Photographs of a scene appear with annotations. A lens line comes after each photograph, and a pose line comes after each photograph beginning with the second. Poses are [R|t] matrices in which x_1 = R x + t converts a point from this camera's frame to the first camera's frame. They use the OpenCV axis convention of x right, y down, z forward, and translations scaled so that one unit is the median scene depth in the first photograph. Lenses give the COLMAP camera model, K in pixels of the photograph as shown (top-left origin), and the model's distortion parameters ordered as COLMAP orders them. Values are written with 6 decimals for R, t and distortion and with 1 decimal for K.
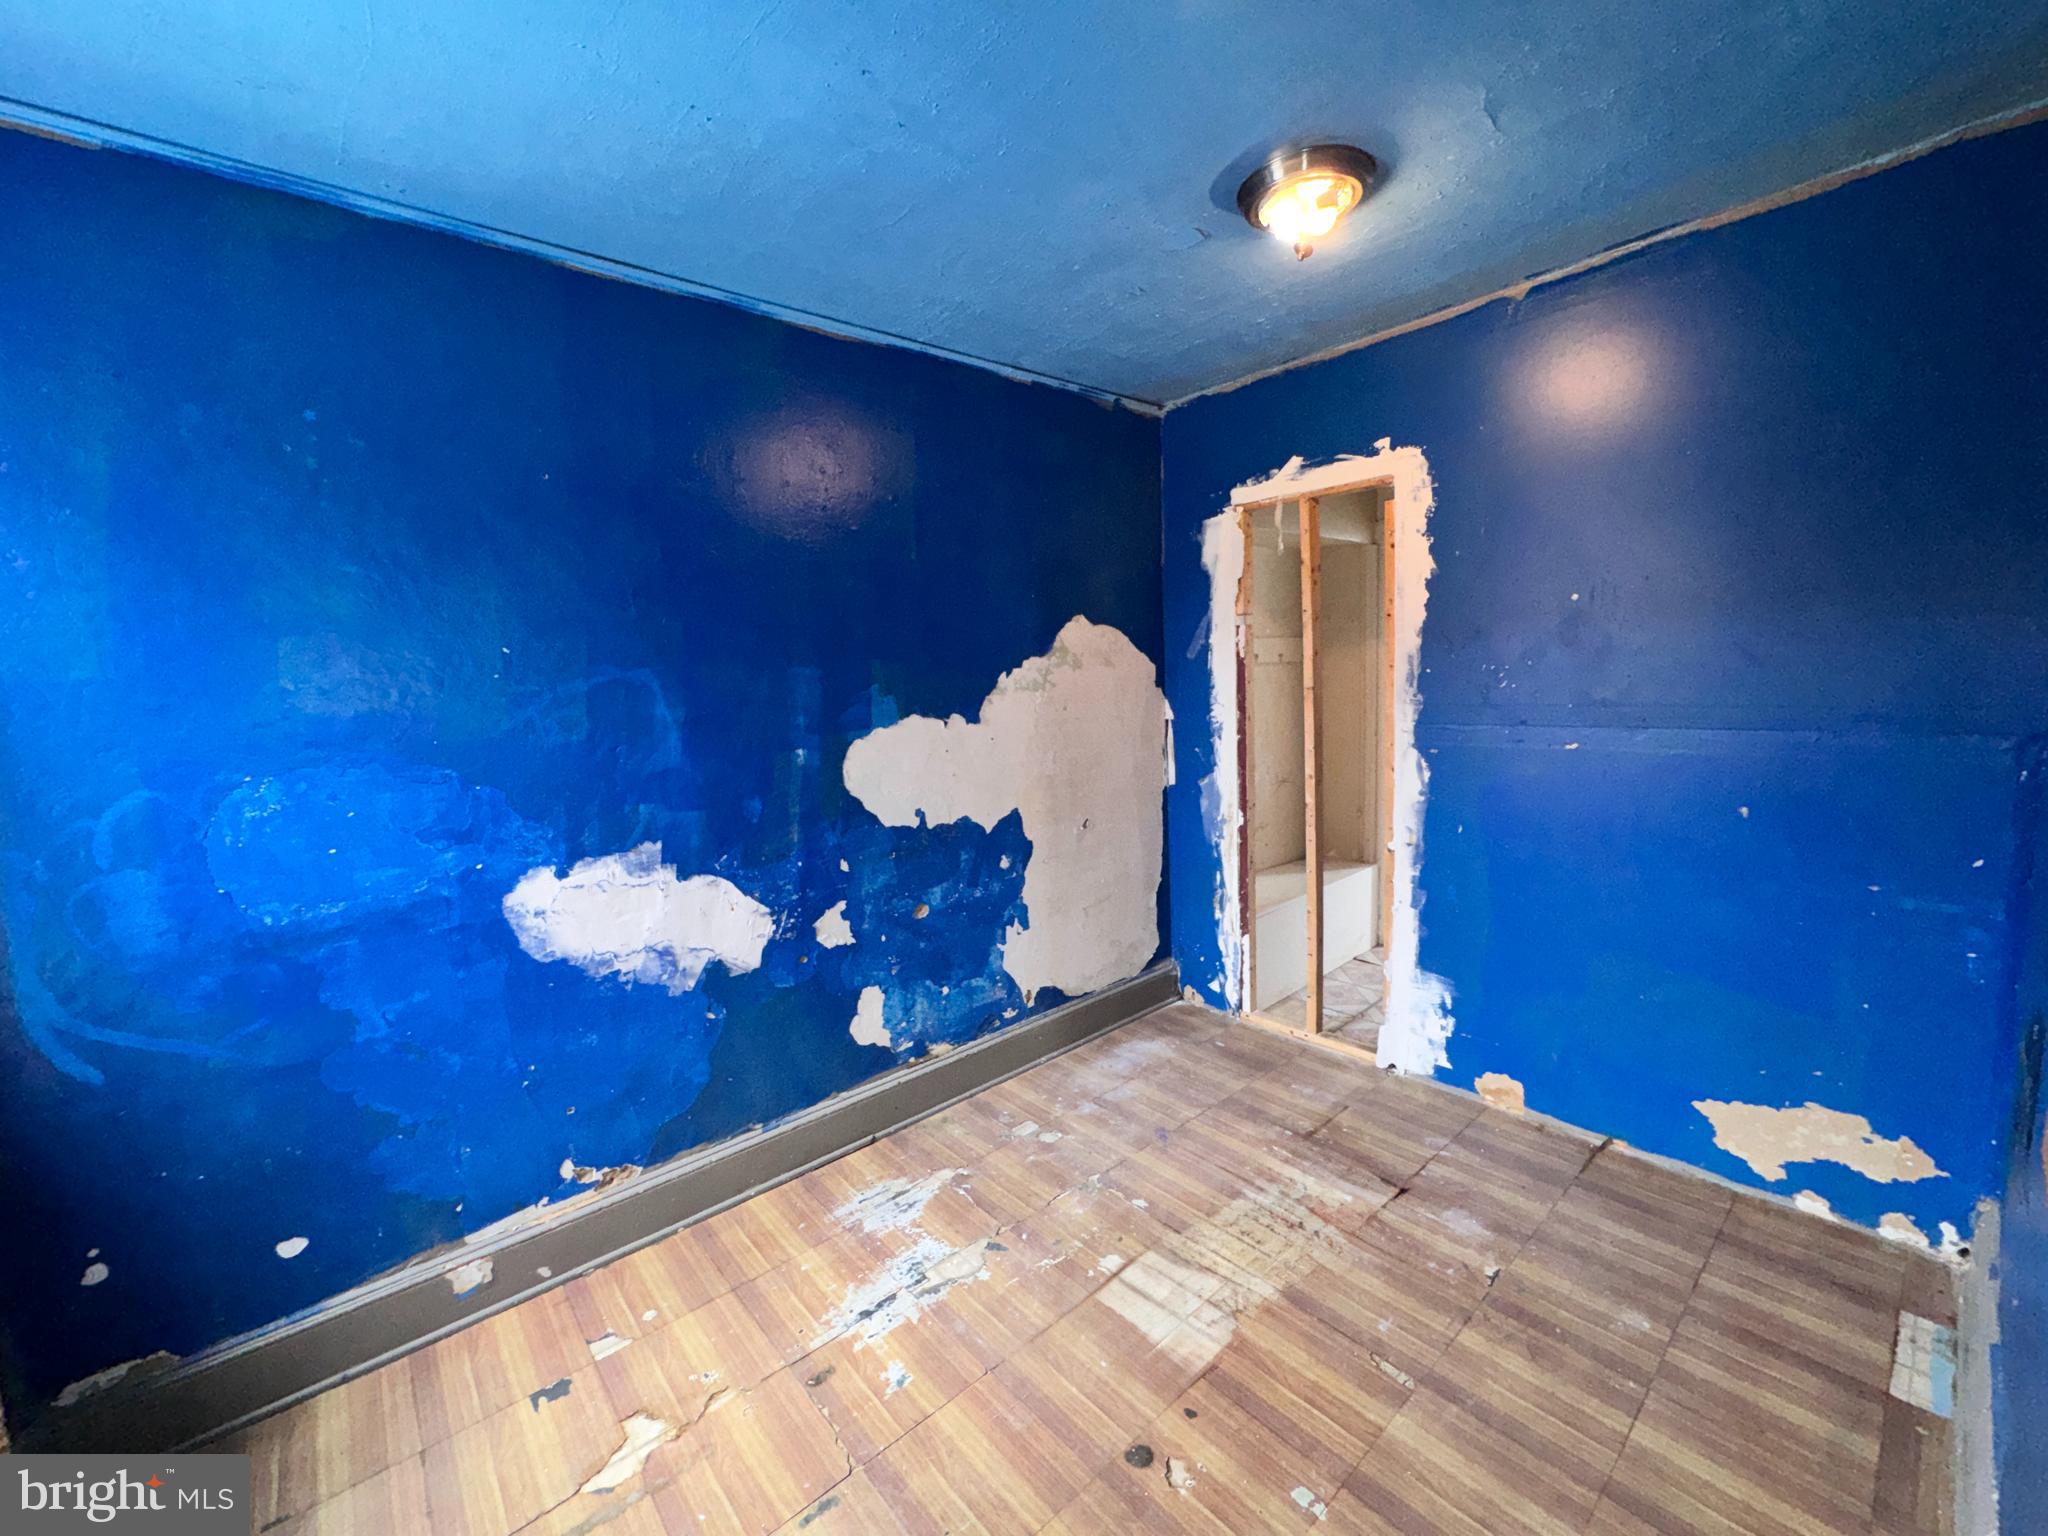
lens RADIAL K [[825.0, 0, 1023.8], [0, 825.0, 765.9], [0, 0, 1]] dist [-0.004000, 0.000221]
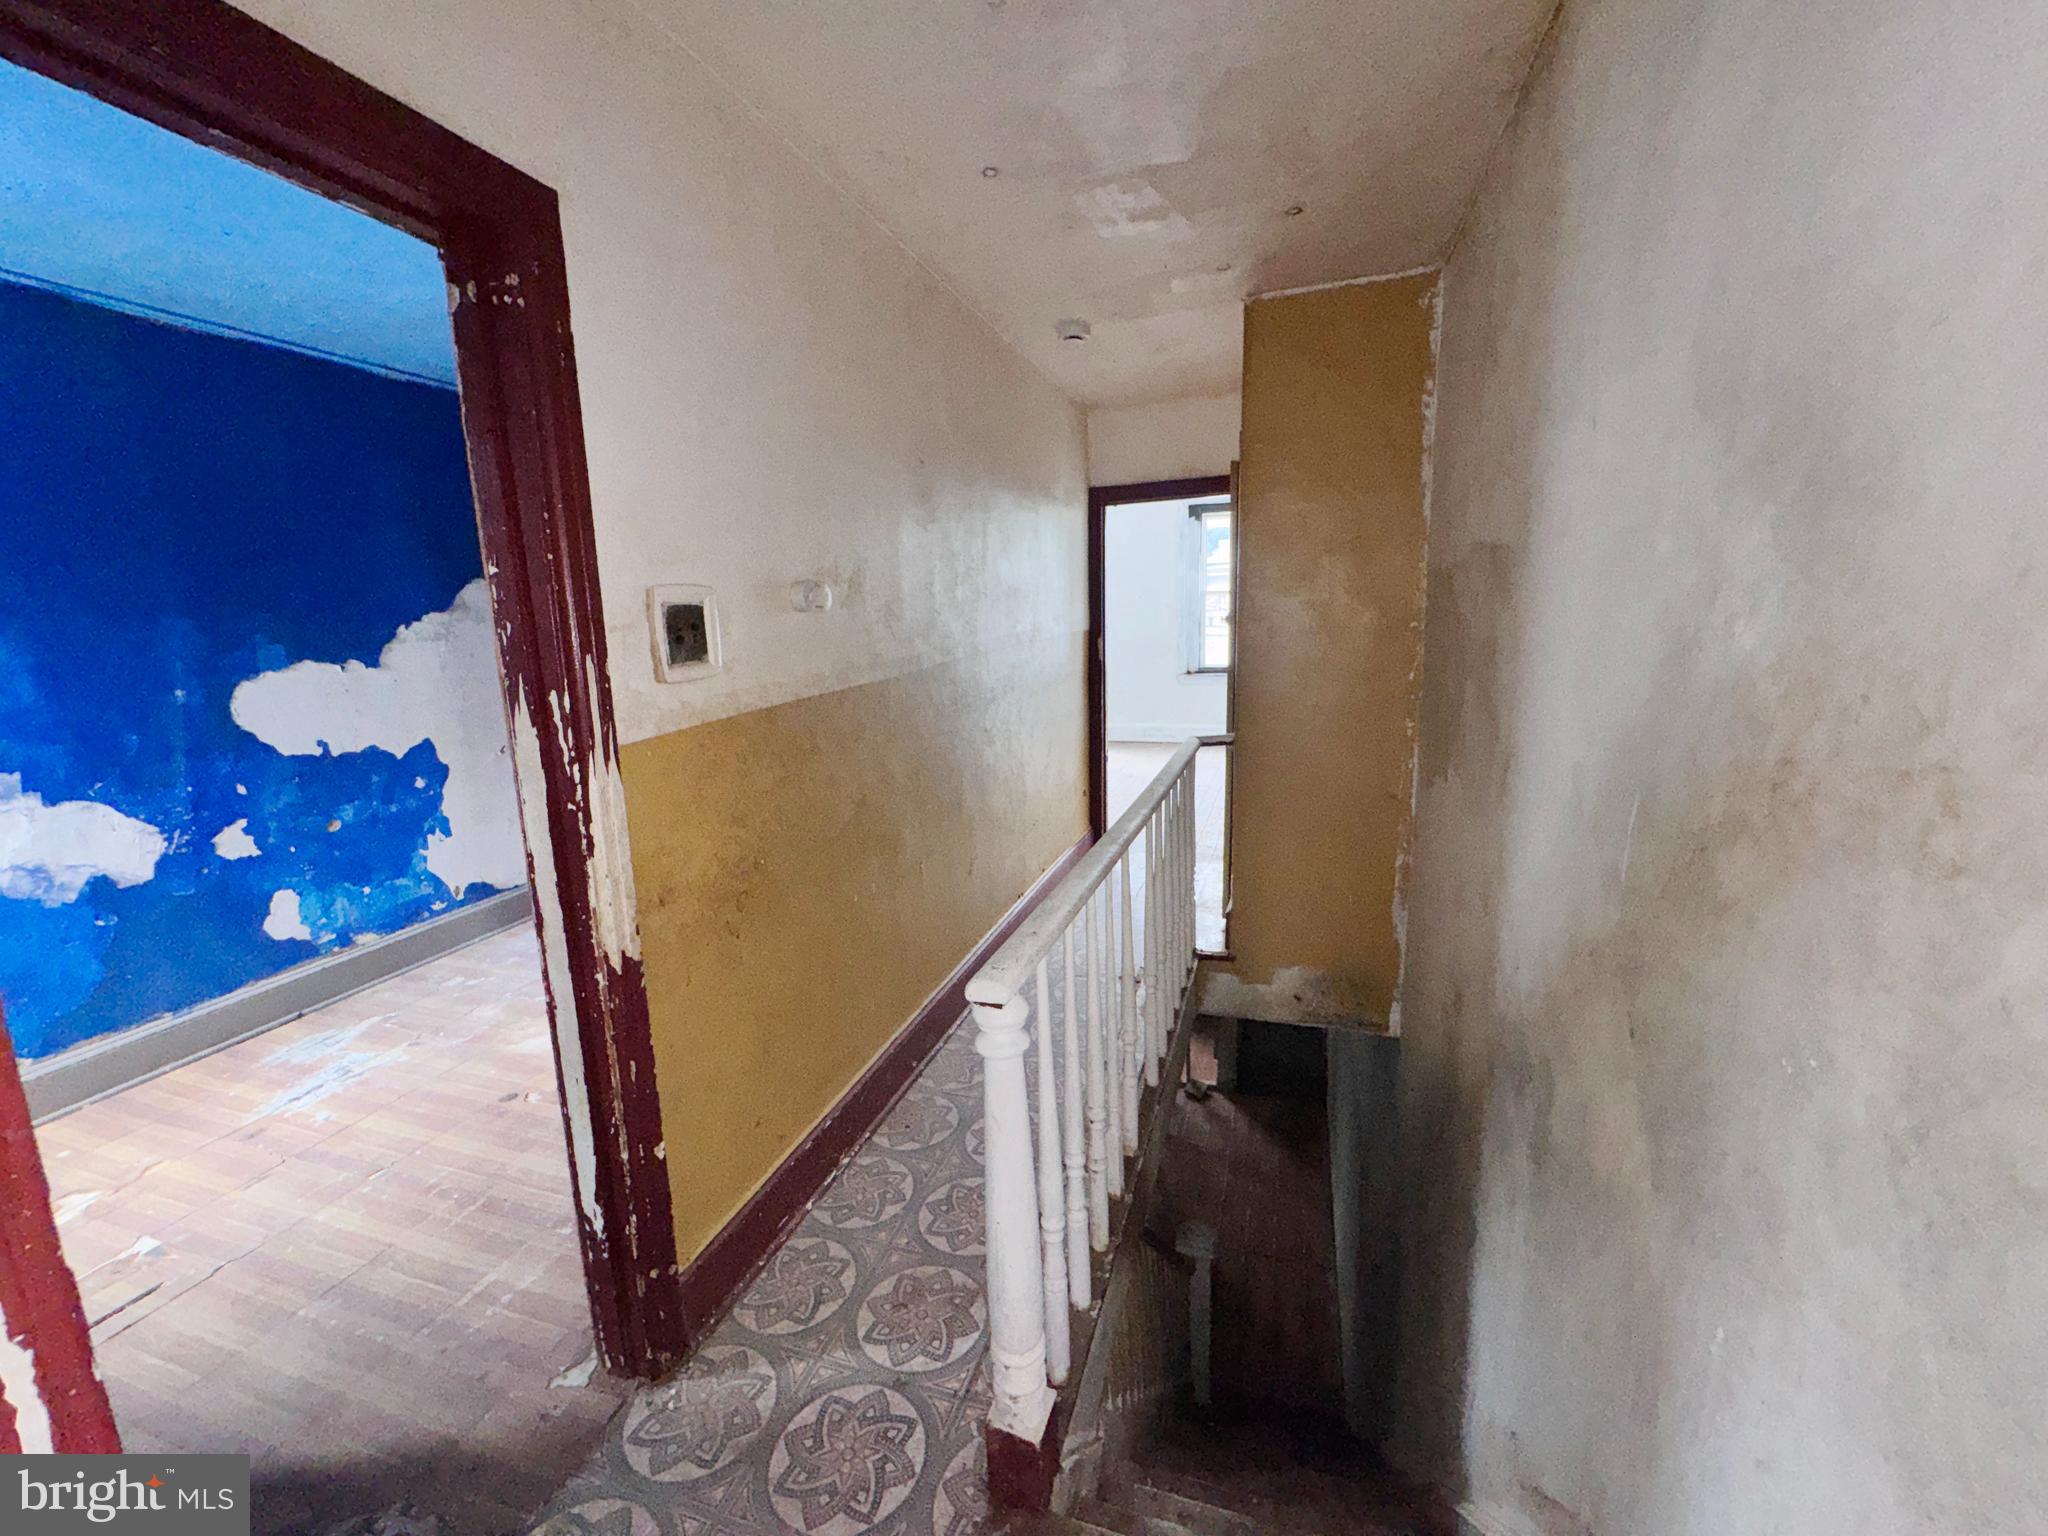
lens RADIAL K [[825.0, 0, 1026.0], [0, 825.0, 766.5], [0, 0, 1]] dist [-0.004000, 0.000221]
pose [[0.857262, -0.077732, 0.508979, 0.140300], [0.050244, 0.996450, 0.067556, 0.062345], [-0.512423, -0.032340, 0.858124, -0.550193]]
